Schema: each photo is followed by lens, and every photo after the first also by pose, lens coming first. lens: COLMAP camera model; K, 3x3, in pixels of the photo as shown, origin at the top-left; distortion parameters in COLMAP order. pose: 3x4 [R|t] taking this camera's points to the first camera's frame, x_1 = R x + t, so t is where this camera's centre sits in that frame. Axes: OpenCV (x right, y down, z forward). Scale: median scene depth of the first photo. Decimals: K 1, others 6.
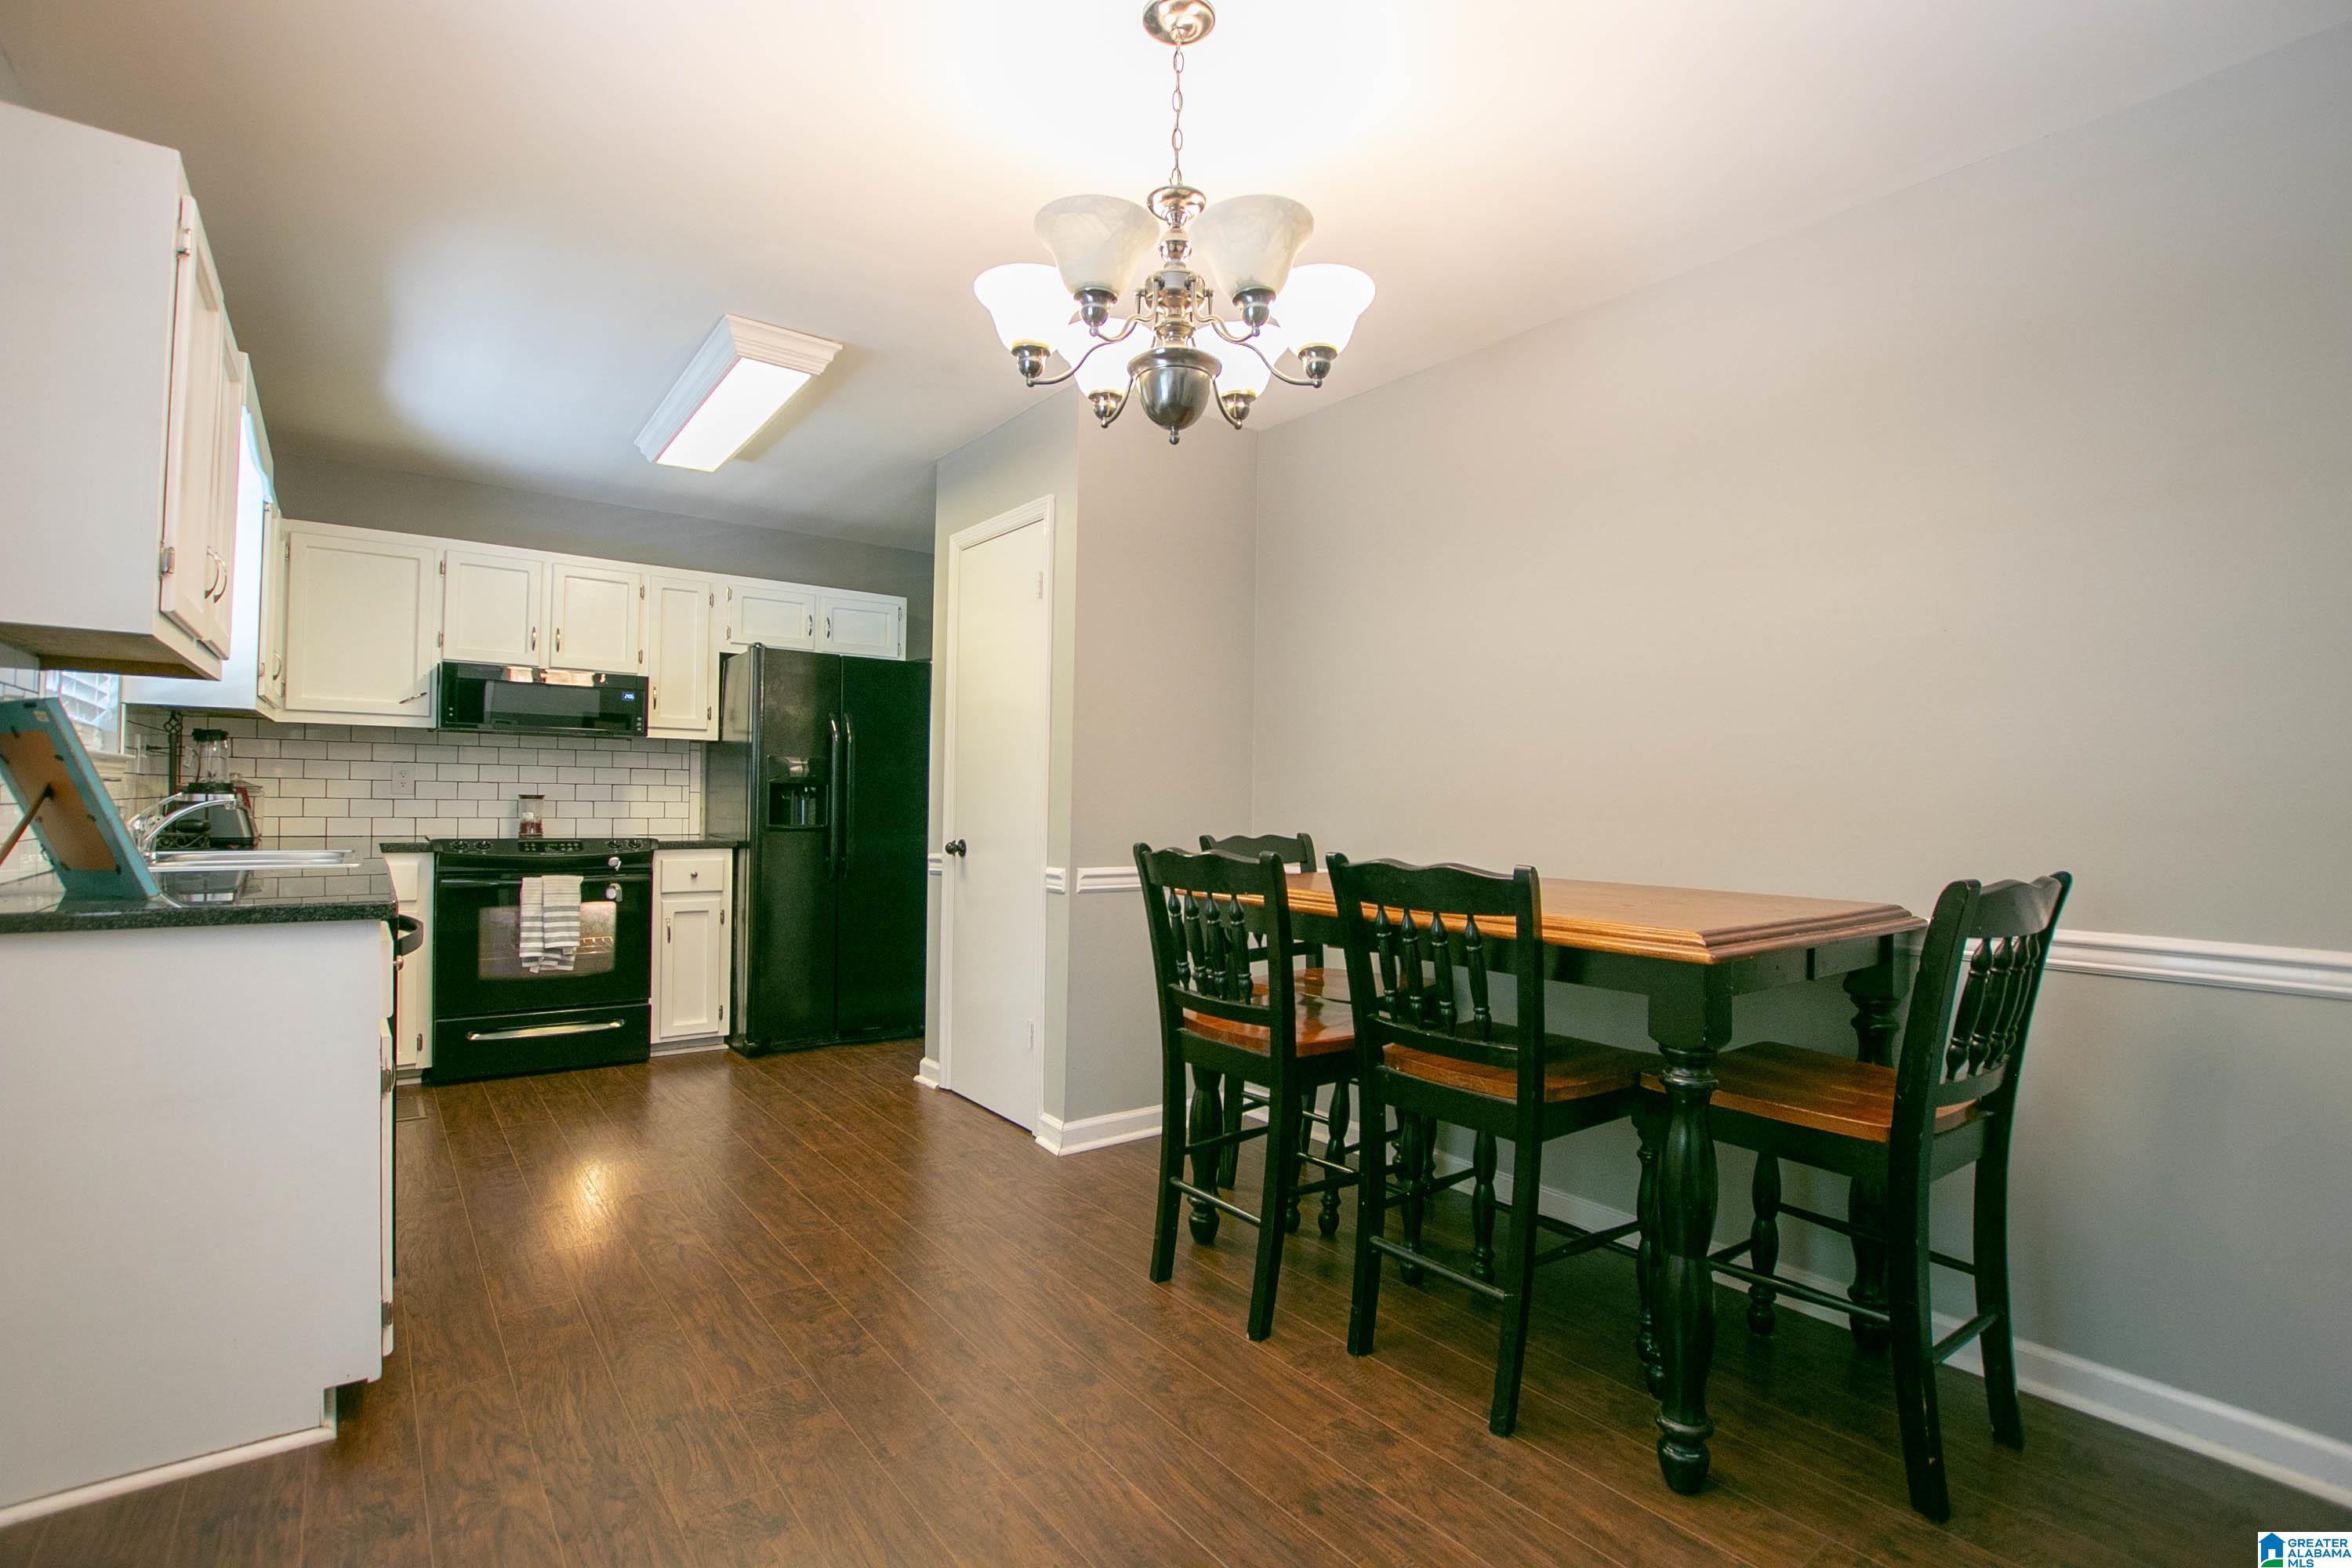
lens RADIAL K [[1086.6, 0, 1169.7], [0, 1086.6, 784.8], [0, 0, 1]] dist [-0.024324, -0.000571]
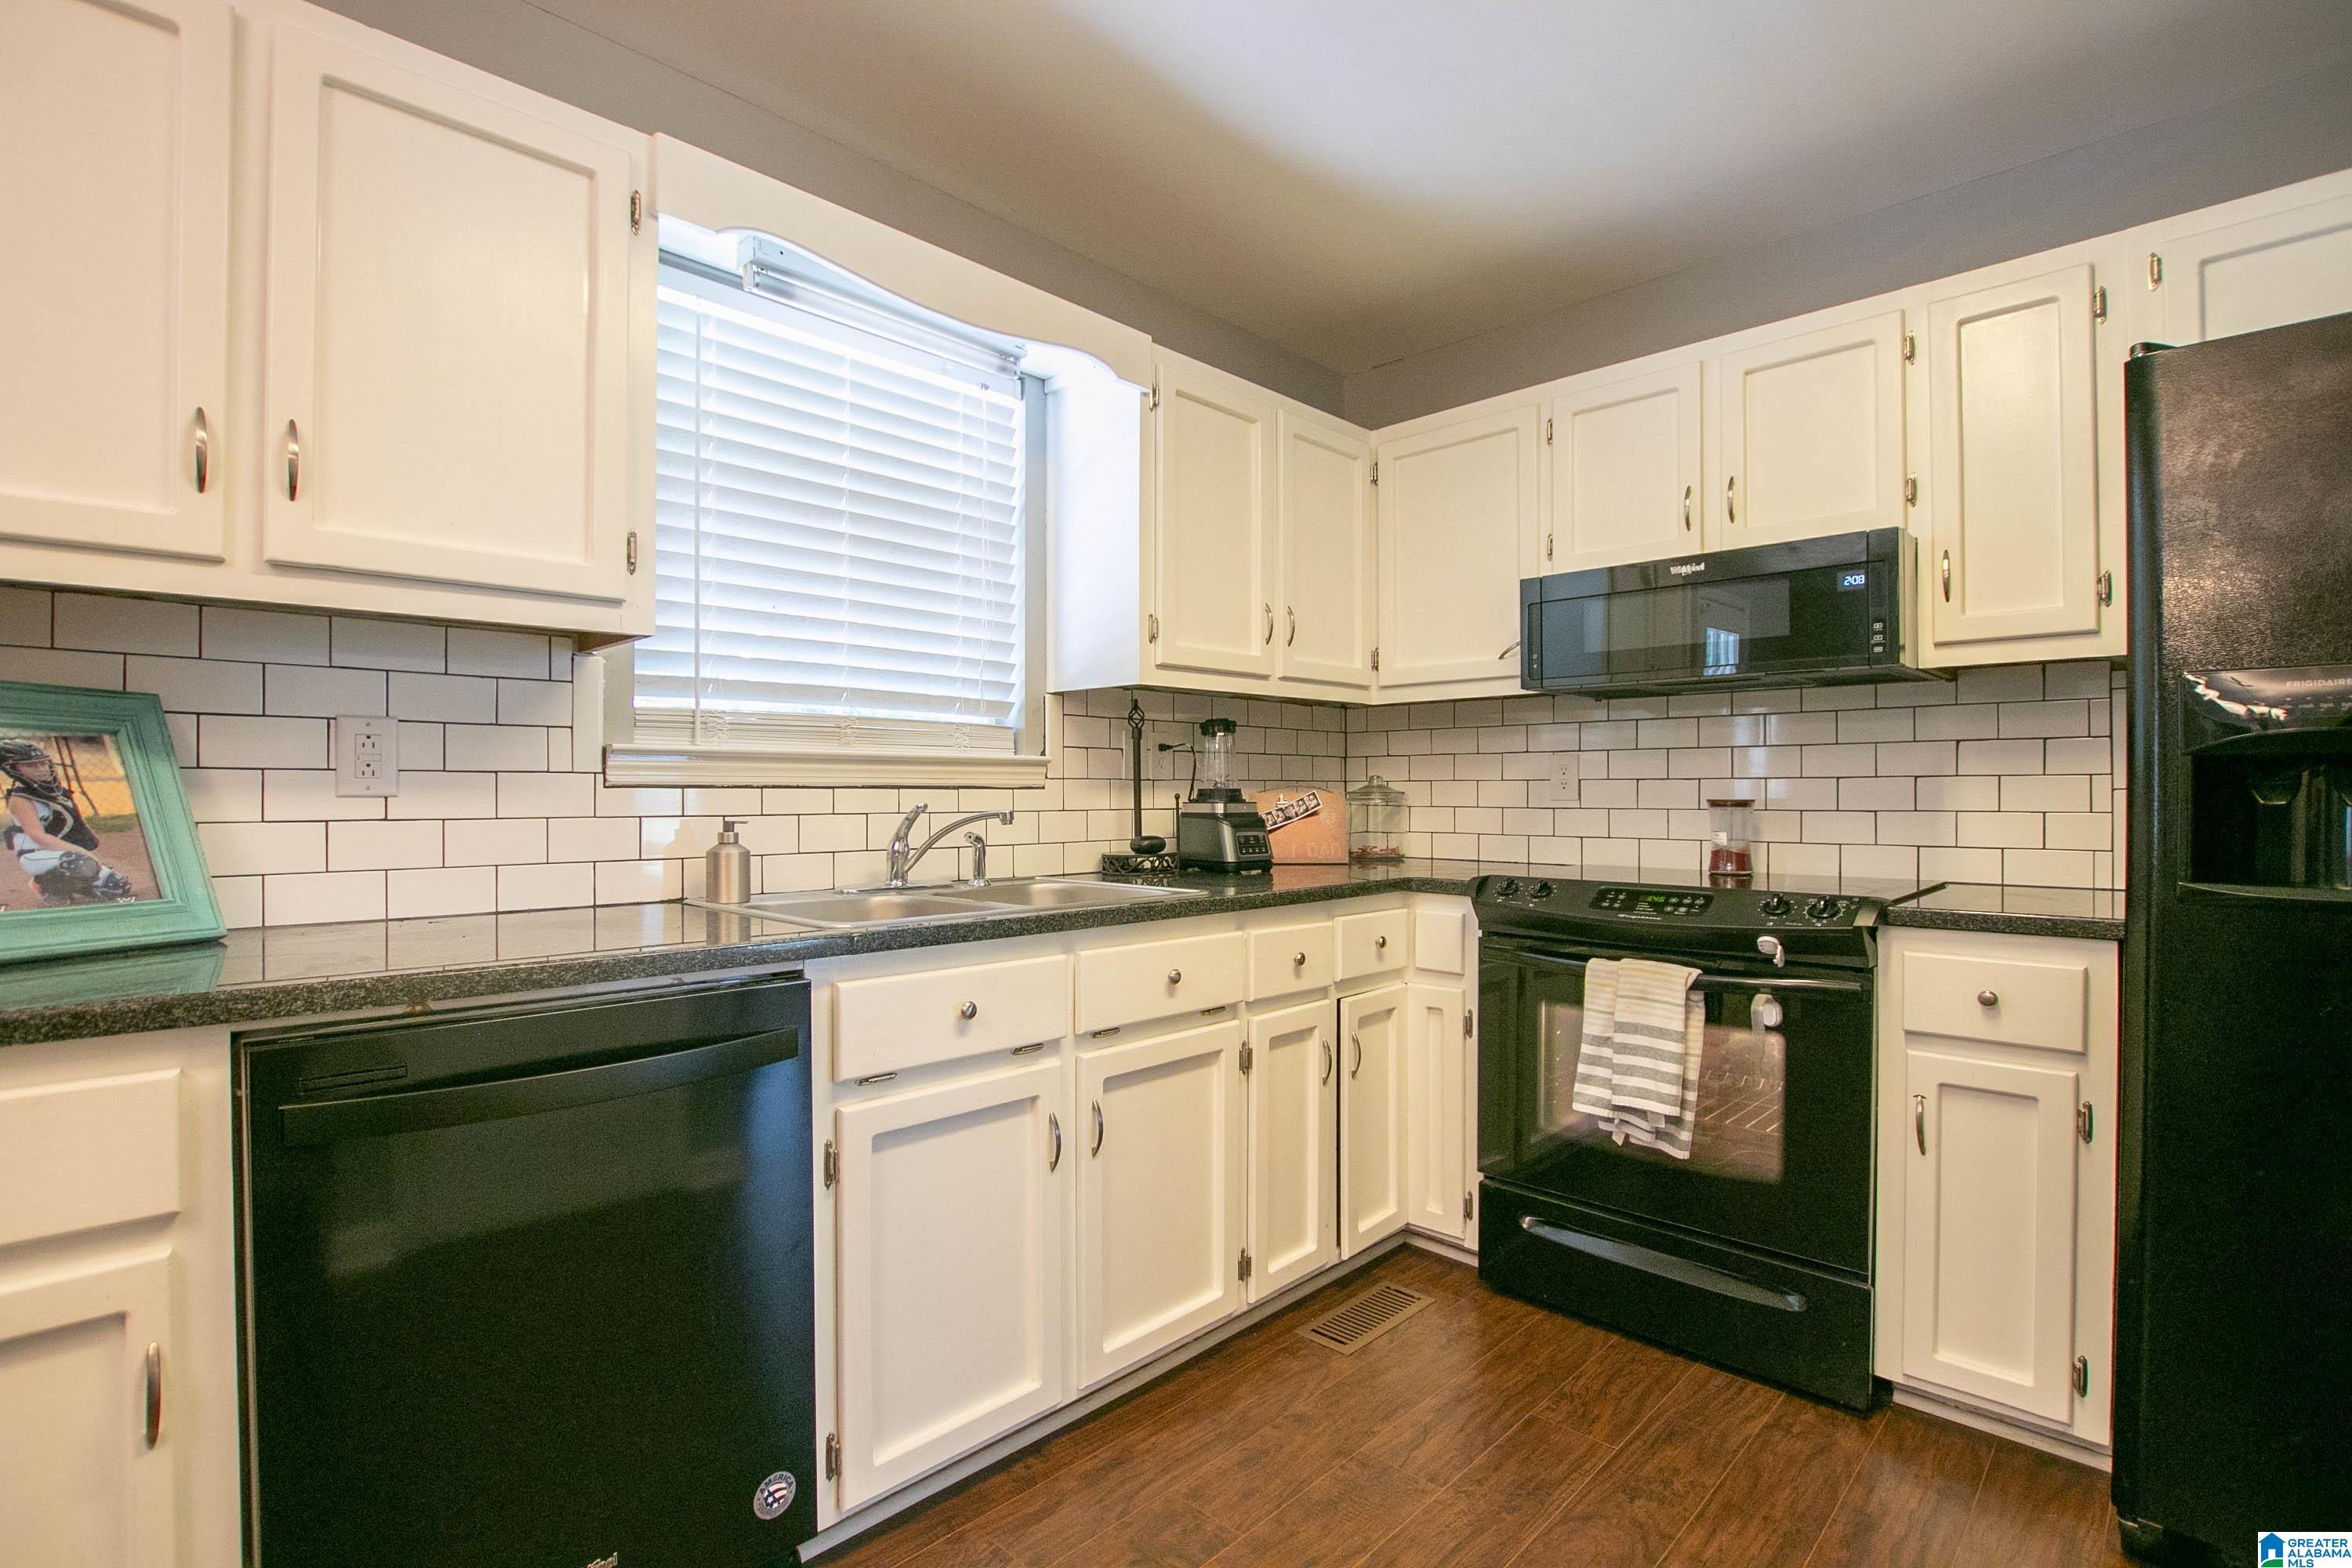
lens RADIAL K [[1086.6, 0, 1171.0], [0, 1086.6, 794.3], [0, 0, 1]] dist [-0.024324, -0.000571]
pose [[0.149206, -0.013890, -0.988709, -0.104475], [0.015585, 0.999810, -0.011694, 0.009331], [0.988683, -0.013664, 0.149394, 0.687100]]
